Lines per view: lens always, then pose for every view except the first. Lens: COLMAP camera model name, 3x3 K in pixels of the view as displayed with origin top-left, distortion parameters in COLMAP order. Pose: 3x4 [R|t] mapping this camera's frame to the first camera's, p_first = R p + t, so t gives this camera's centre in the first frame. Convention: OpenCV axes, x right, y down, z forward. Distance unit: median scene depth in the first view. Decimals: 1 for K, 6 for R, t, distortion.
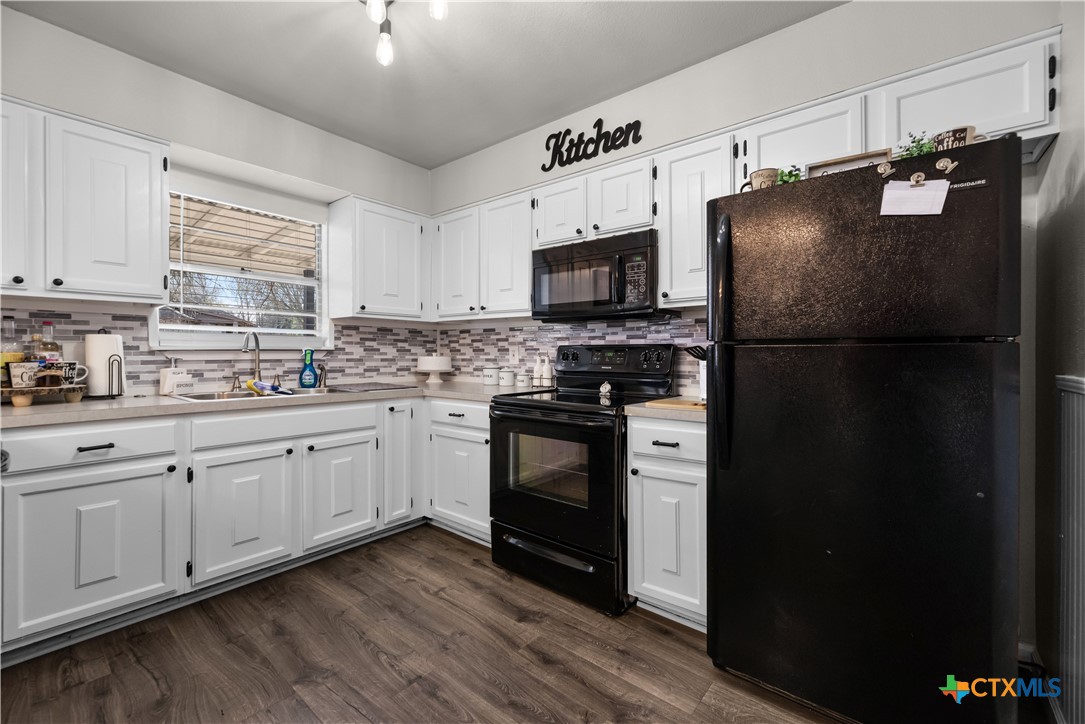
lens RADIAL K [[490.9, 0, 540.2], [0, 490.9, 353.1], [0, 0, 1]] dist [-0.002659, -0.000112]
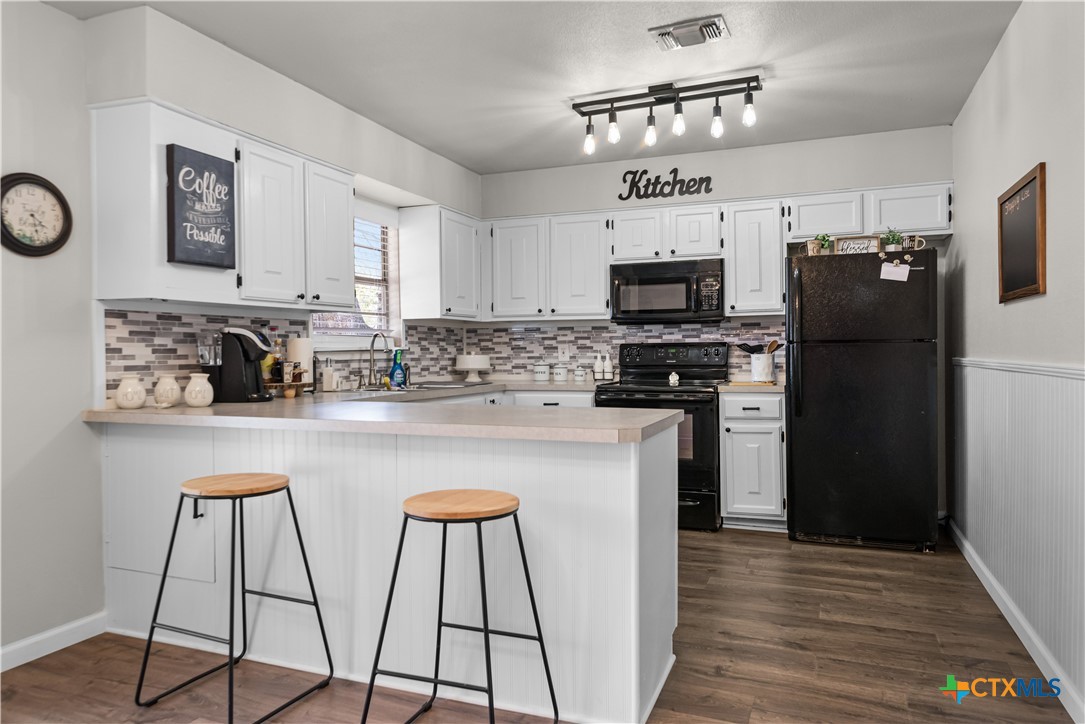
lens RADIAL K [[789.5, 0, 542.5], [0, 789.5, 362.0], [0, 0, 1]] dist [-0.000400, 0.000385]
pose [[0.952287, -0.015866, 0.304792, -0.796822], [0.011628, 0.999809, 0.015714, -0.004002], [-0.304983, -0.011420, 0.952289, -0.818570]]
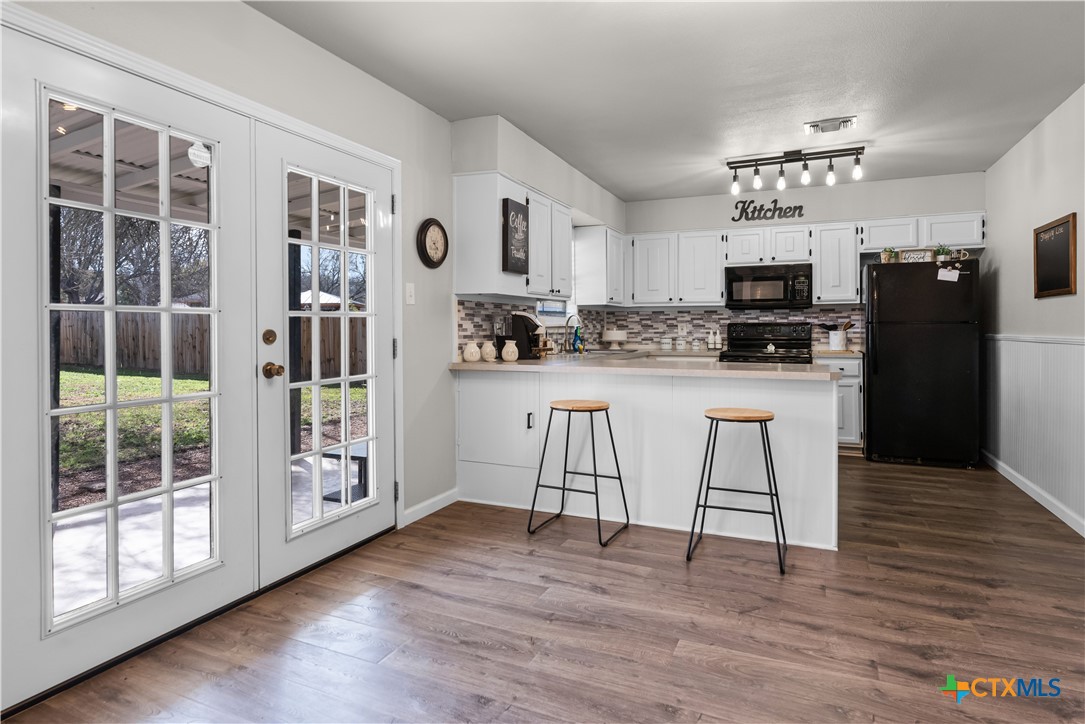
lens RADIAL K [[674.7, 0, 511.4], [0, 674.7, 333.3], [0, 0, 1]] dist [-0.004630, -0.002096]
pose [[0.968858, -0.006923, 0.247521, -1.360959], [0.004993, 0.999952, 0.008423, -0.004432], [-0.247568, -0.006924, 0.968846, -1.111966]]
